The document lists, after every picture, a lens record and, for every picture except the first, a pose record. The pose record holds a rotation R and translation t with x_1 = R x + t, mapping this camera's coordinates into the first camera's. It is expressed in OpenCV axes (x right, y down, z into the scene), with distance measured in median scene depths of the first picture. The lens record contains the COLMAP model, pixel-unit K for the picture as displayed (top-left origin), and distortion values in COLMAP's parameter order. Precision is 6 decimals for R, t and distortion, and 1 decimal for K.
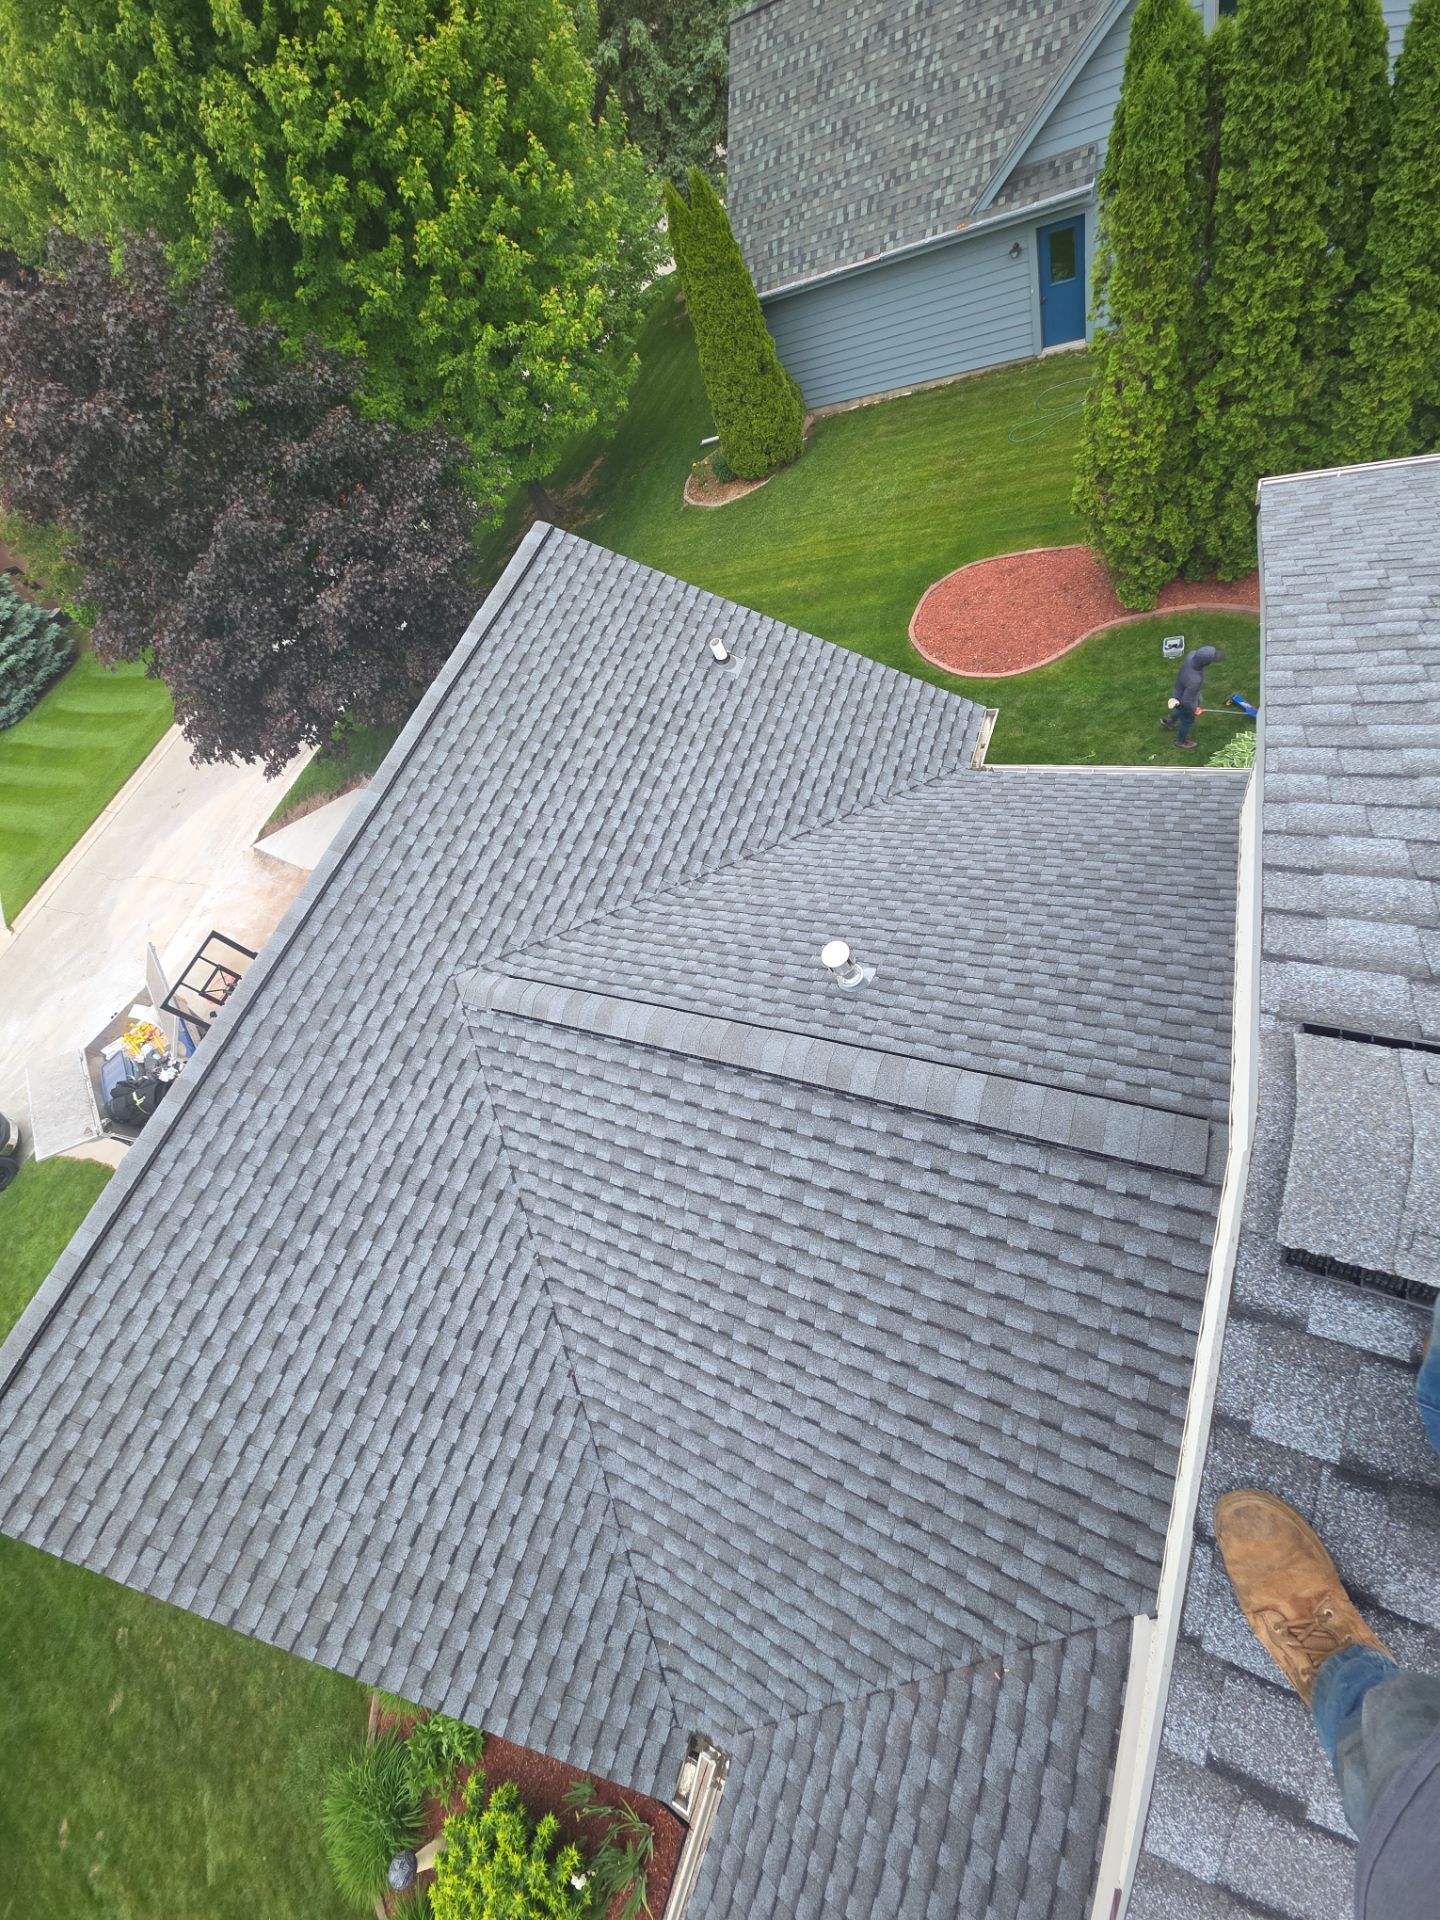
lens RADIAL K [[758.7, 0, 719.1], [0, 758.7, 952.0], [0, 0, 1]] dist [0.011467, -0.007025]
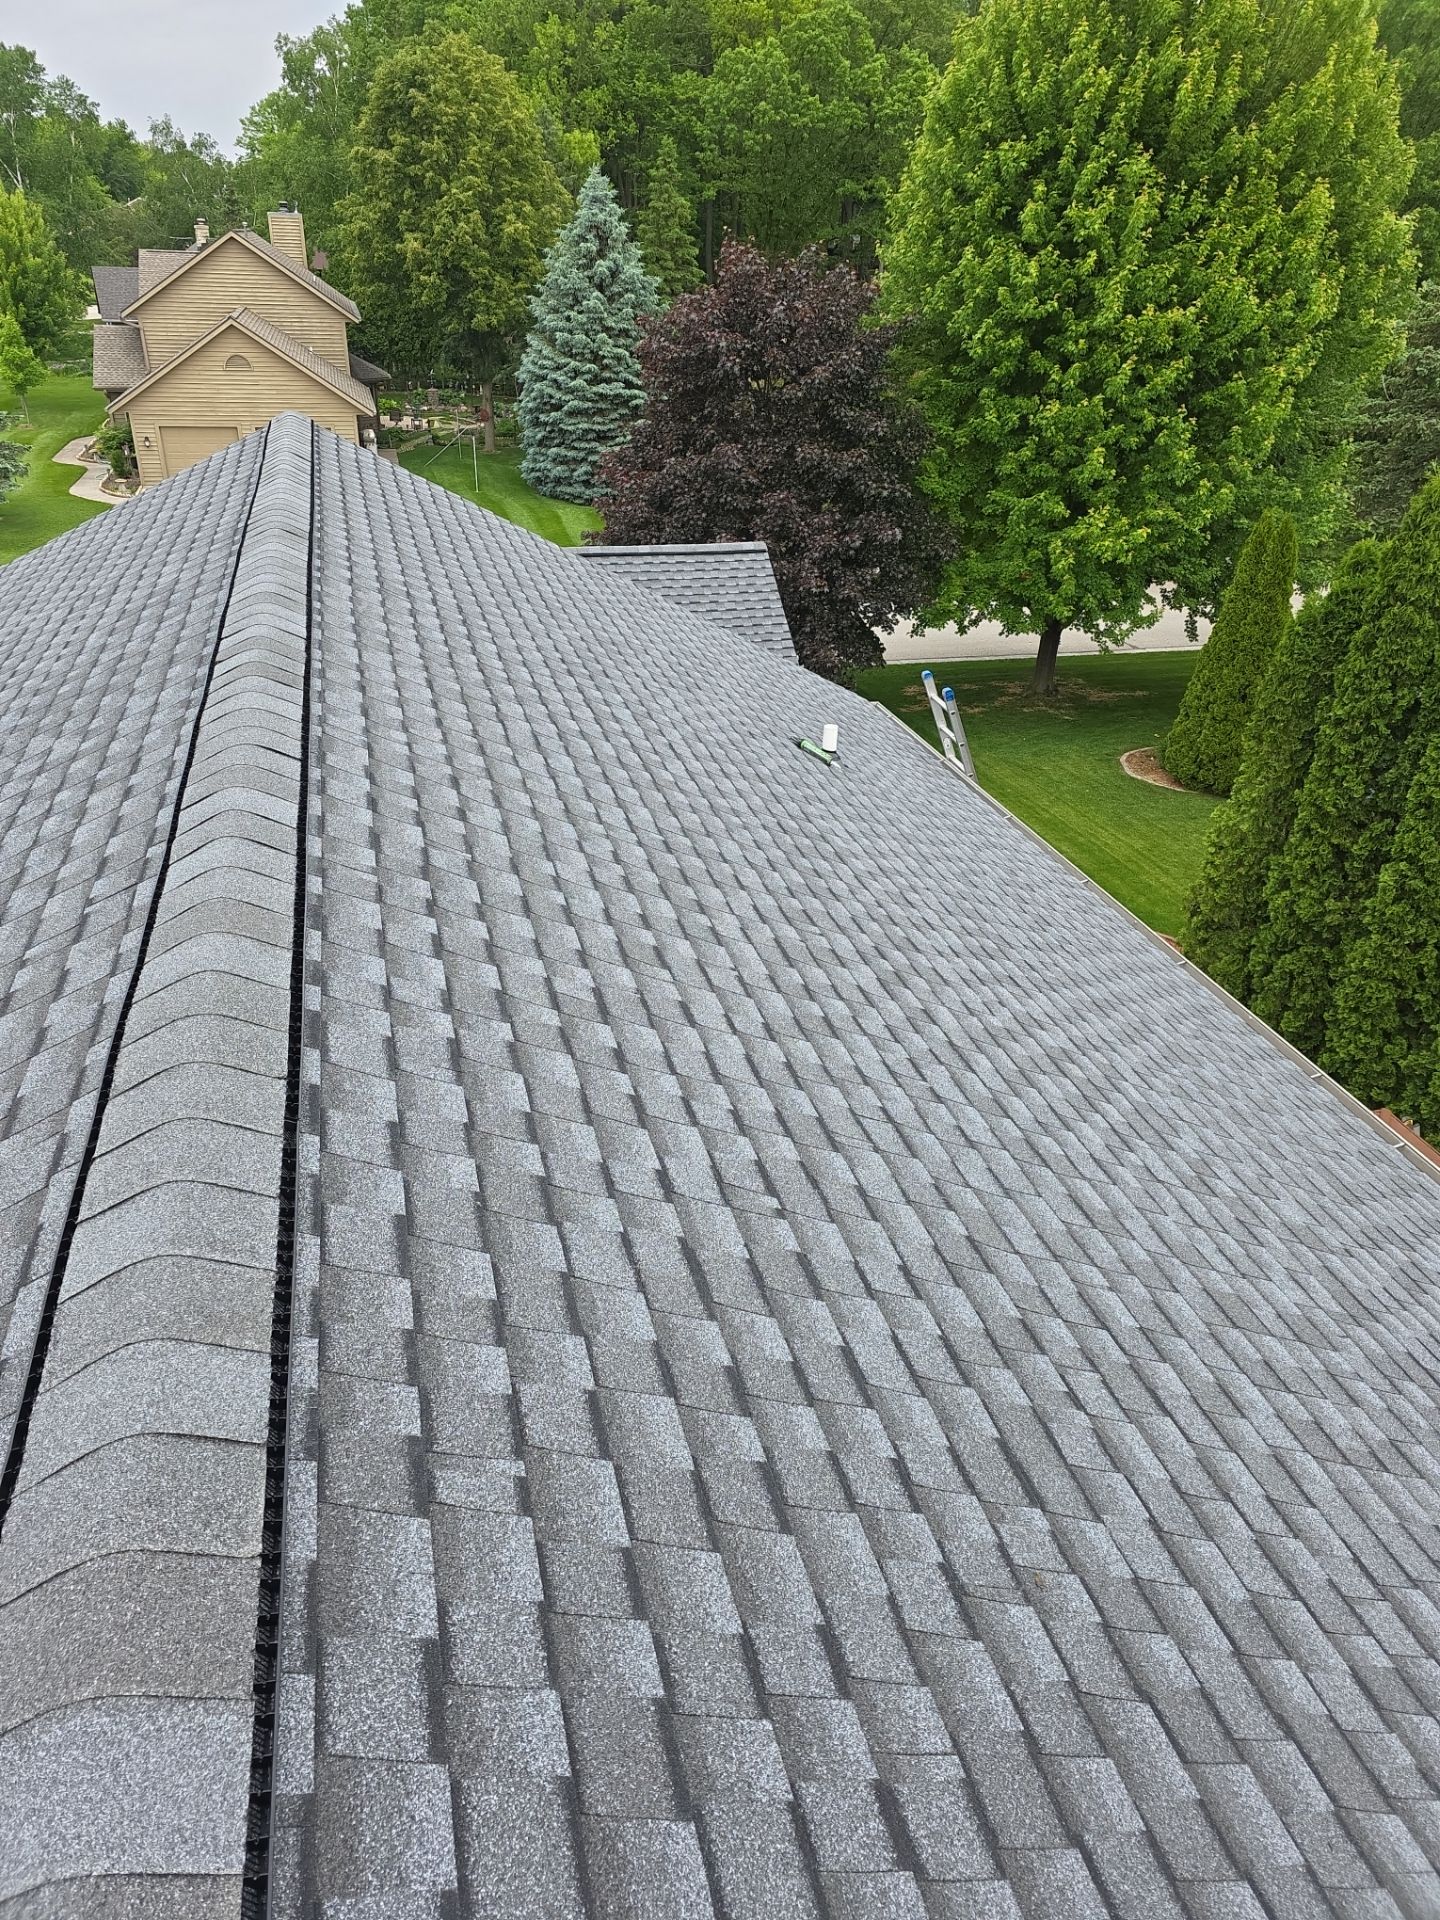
lens RADIAL K [[1340.6, 0, 720.0], [0, 1340.6, 960.0], [0, 0, 1]] dist [0.040253, 0.000061]
pose [[0.535991, 0.702745, -0.467828, 1.900603], [-0.819901, 0.565373, -0.090089, 0.153344], [0.201187, 0.431859, 0.879216, -1.061963]]
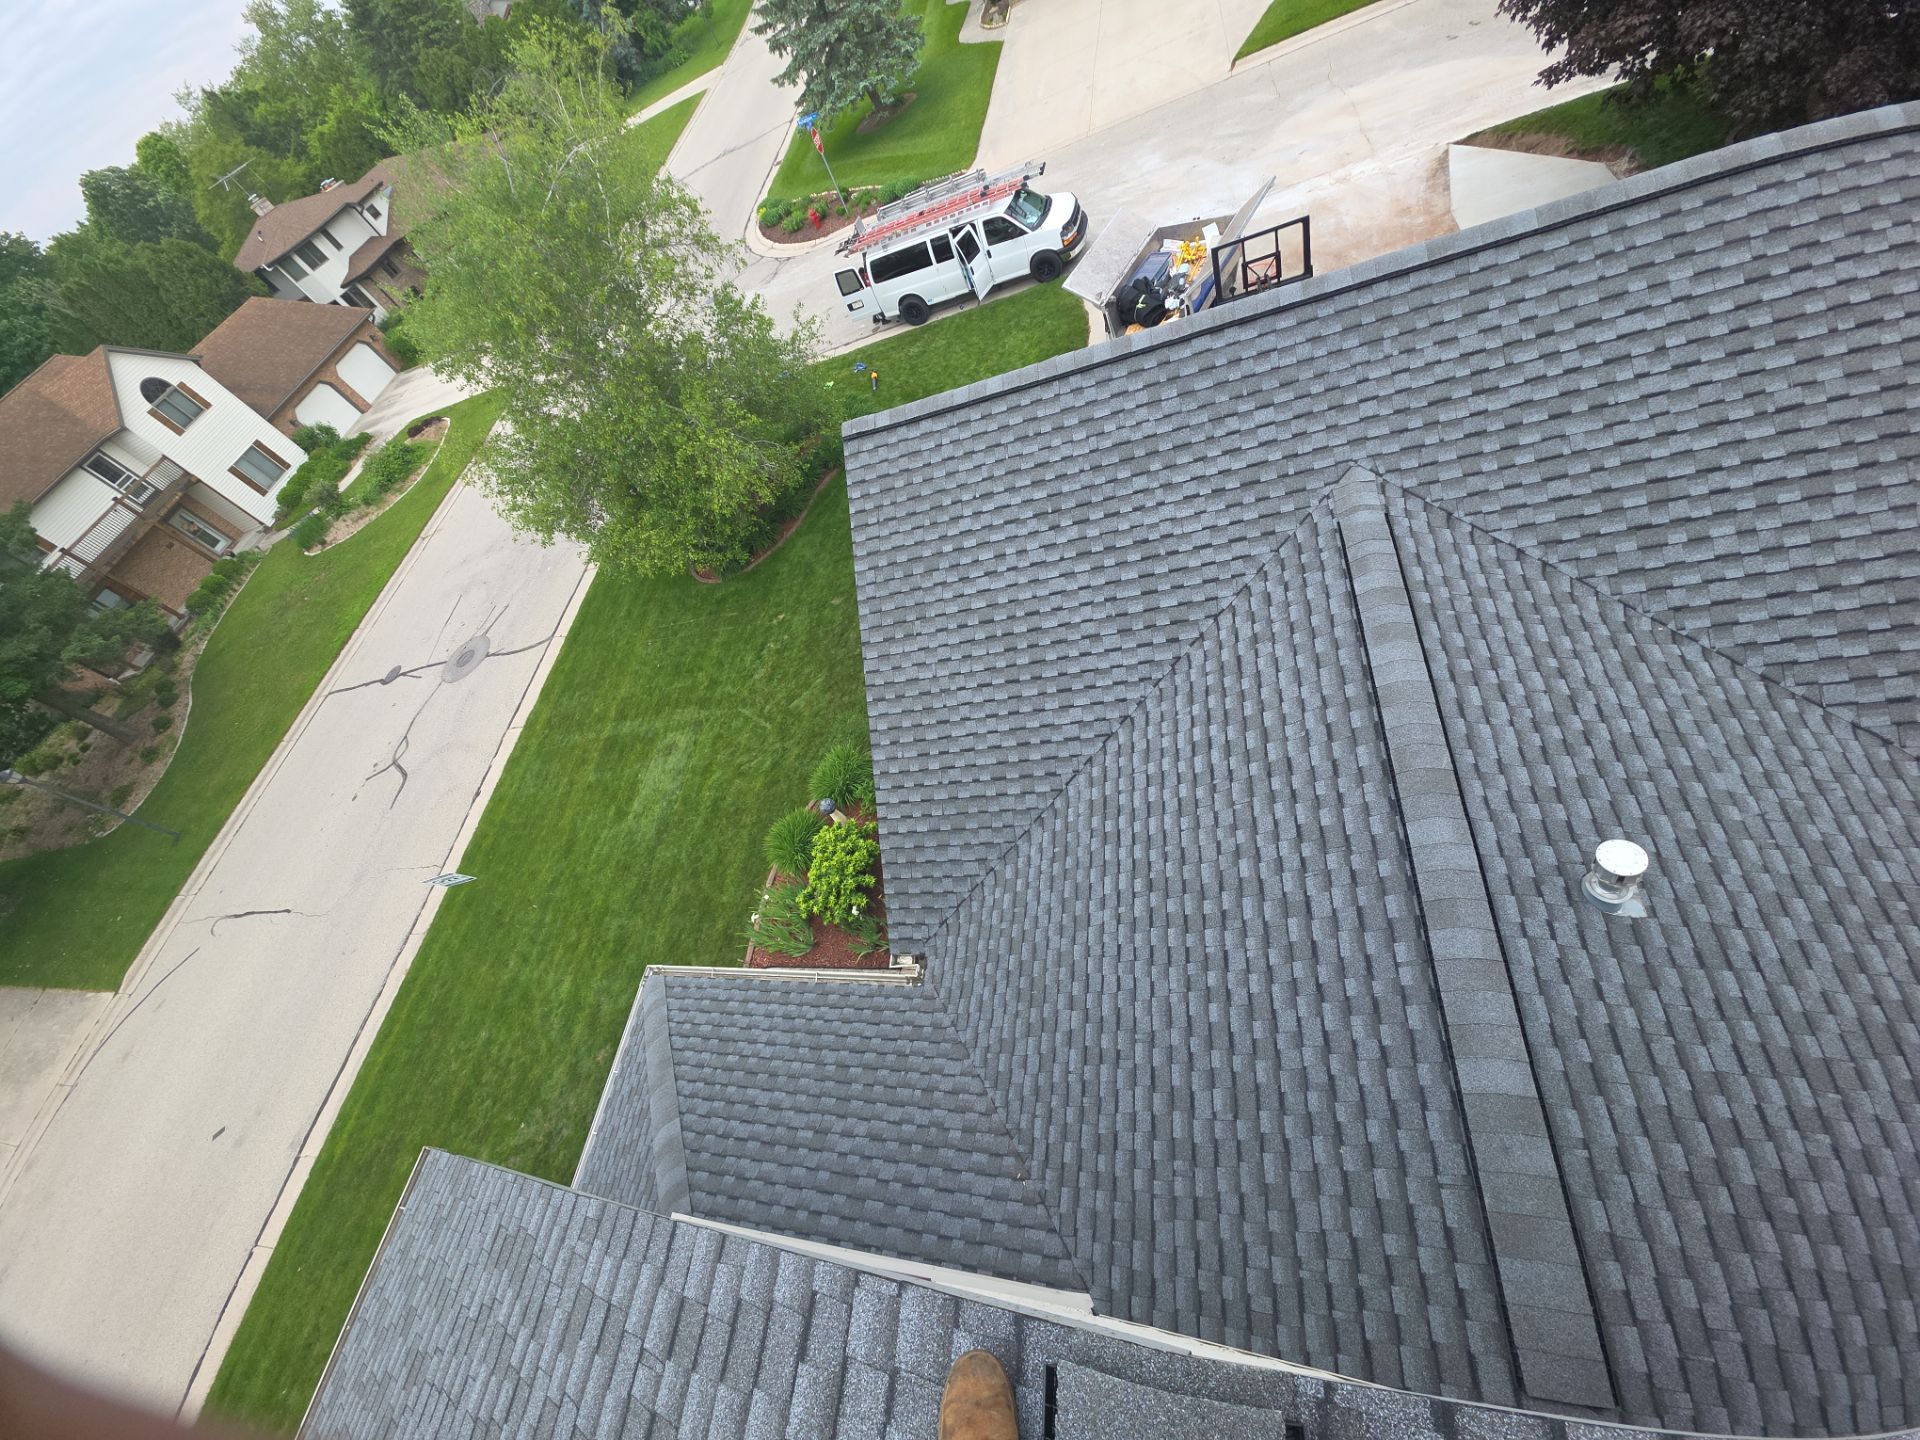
lens RADIAL K [[758.7, 0, 949.7], [0, 758.7, 718.9], [0, 0, 1]] dist [0.011467, -0.007025]
pose [[0.351098, 0.882337, -0.313387, 0.034722], [-0.616352, 0.469739, 0.632025, -0.115597], [0.704870, -0.028746, 0.708754, 0.021805]]
